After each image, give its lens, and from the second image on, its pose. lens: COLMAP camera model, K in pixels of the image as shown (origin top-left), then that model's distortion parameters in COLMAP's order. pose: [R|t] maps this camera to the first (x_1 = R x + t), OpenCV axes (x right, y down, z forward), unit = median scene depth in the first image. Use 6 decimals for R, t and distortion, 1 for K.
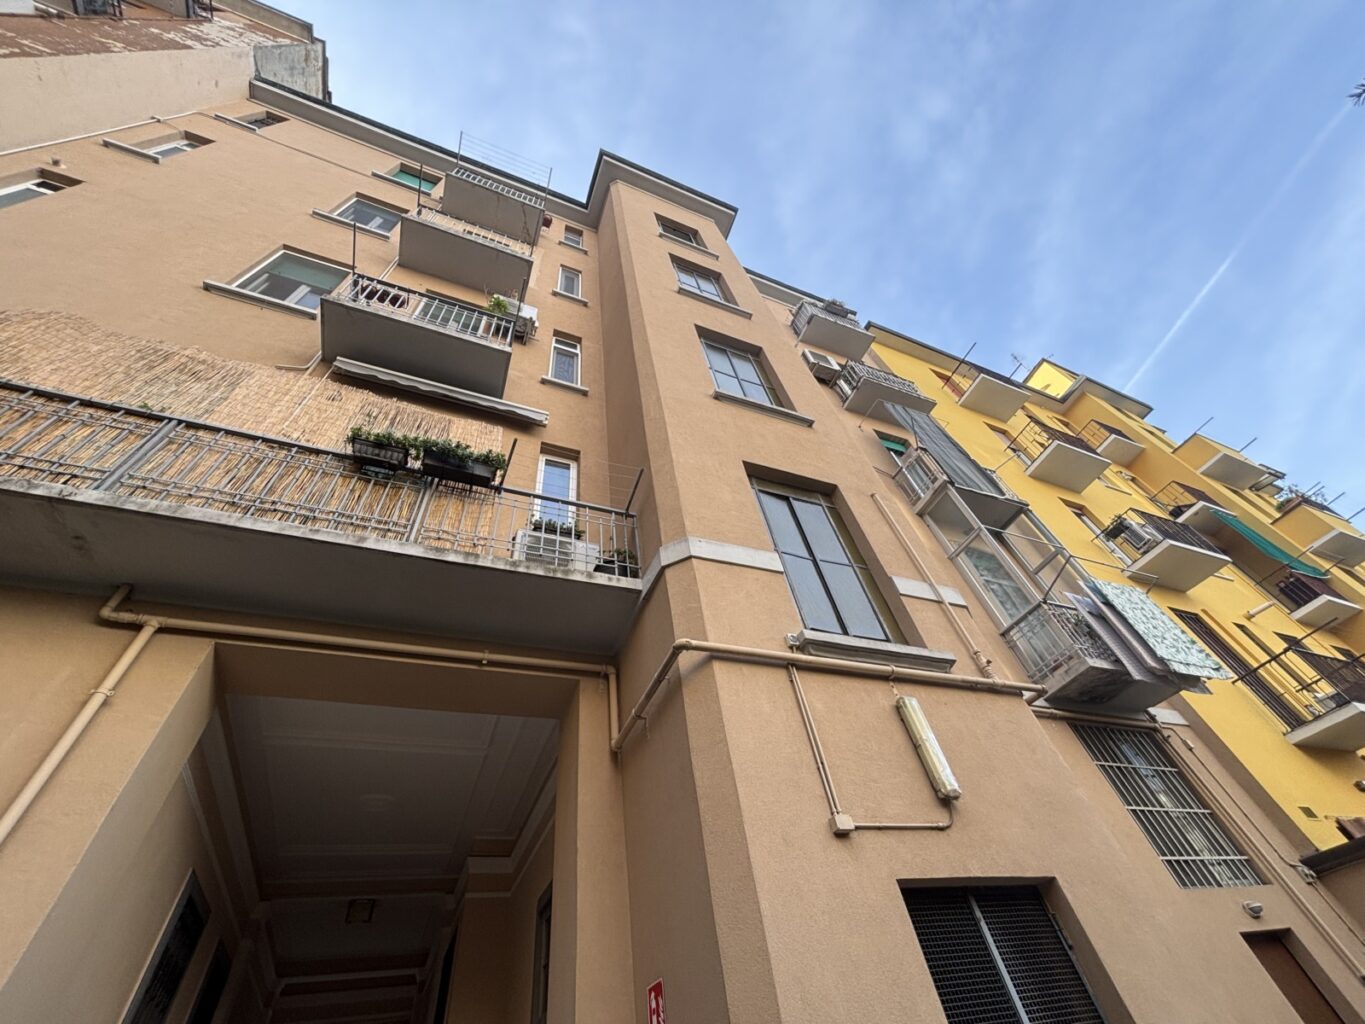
lens RADIAL K [[548.6, 0, 678.4], [0, 548.6, 510.3], [0, 0, 1]] dist [-0.001126, 0.000318]
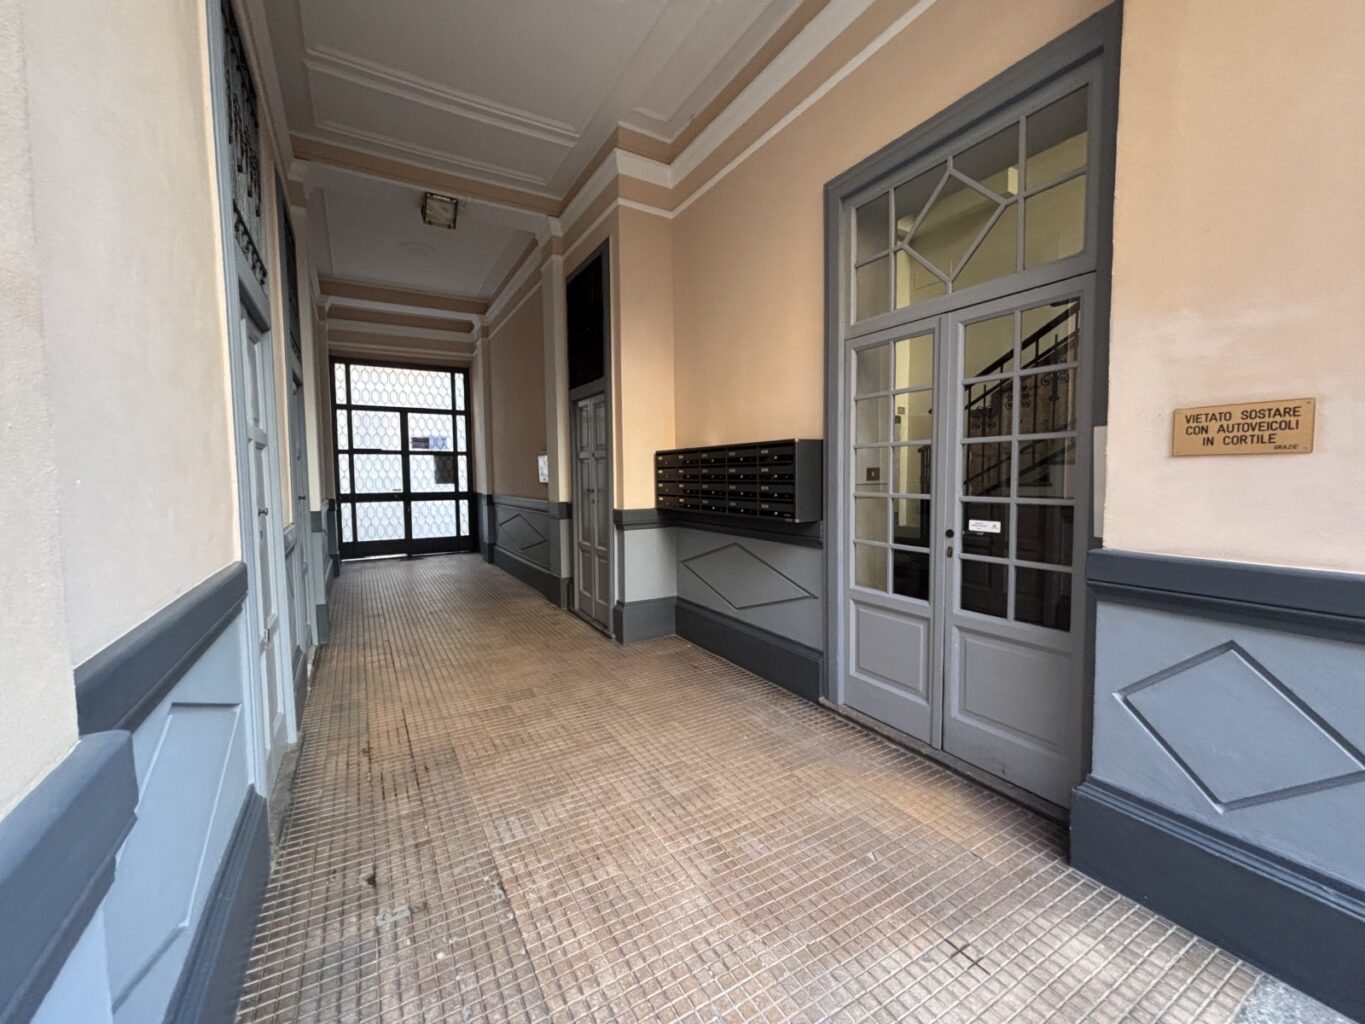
lens RADIAL K [[548.6, 0, 681.6], [0, 548.6, 507.5], [0, 0, 1]] dist [-0.001126, 0.000318]
pose [[0.981018, 0.106699, 0.161921, -0.342391], [-0.193231, 0.607946, 0.770106, 0.347200], [-0.016269, -0.786777, 0.617023, 0.233661]]
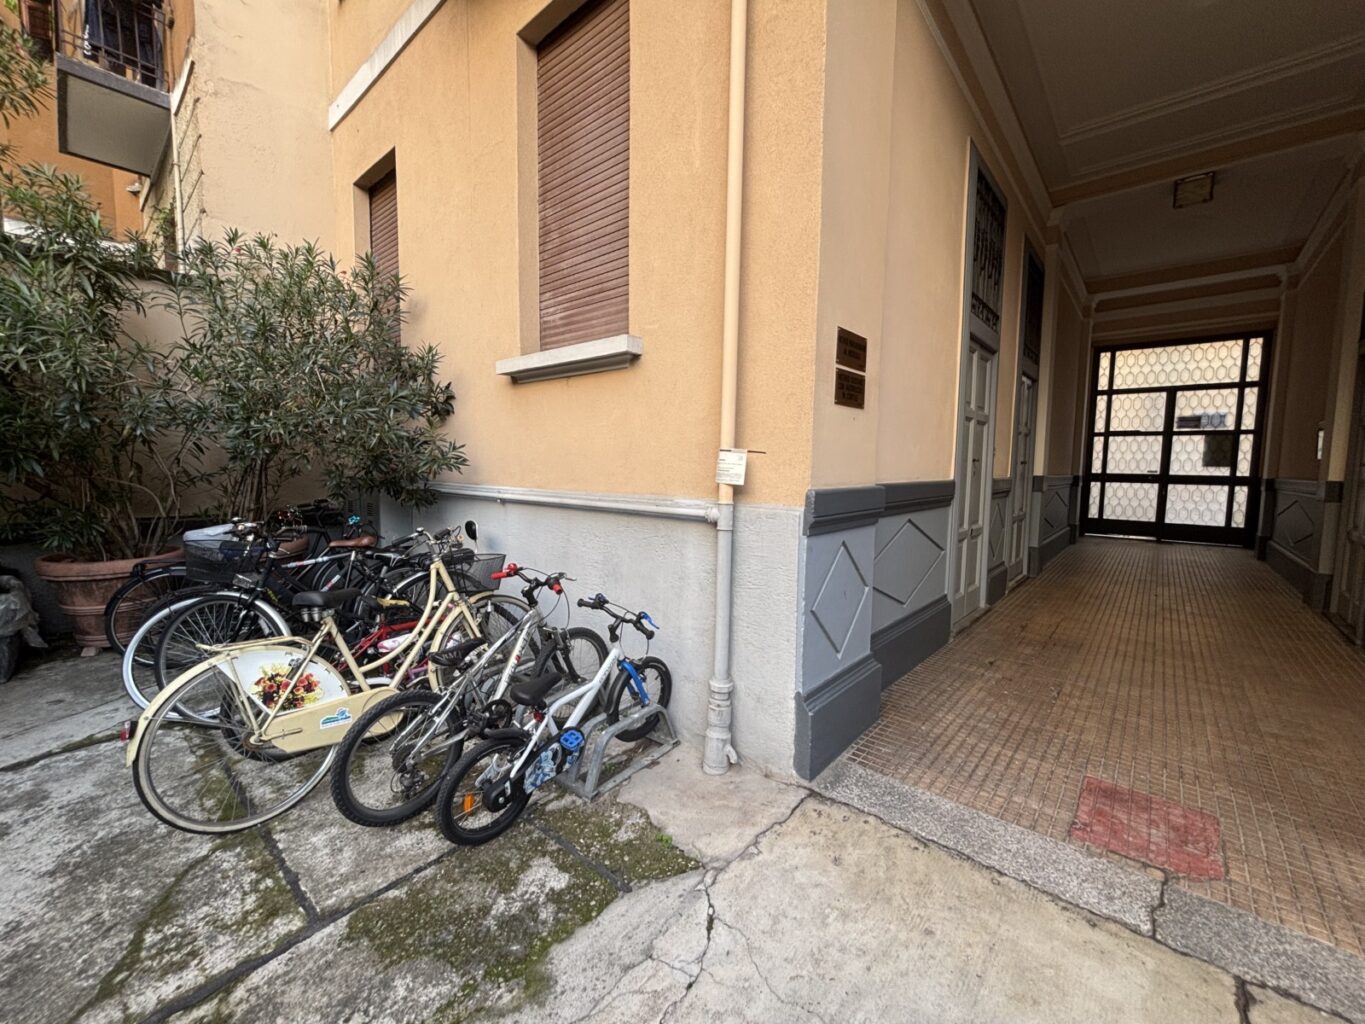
lens RADIAL K [[548.6, 0, 680.0], [0, 548.6, 507.8], [0, 0, 1]] dist [-0.001126, 0.000318]
pose [[0.448885, 0.203502, -0.870109, -0.156807], [0.624217, 0.625348, 0.468287, 0.213562], [0.639418, -0.753344, 0.153680, 0.109622]]
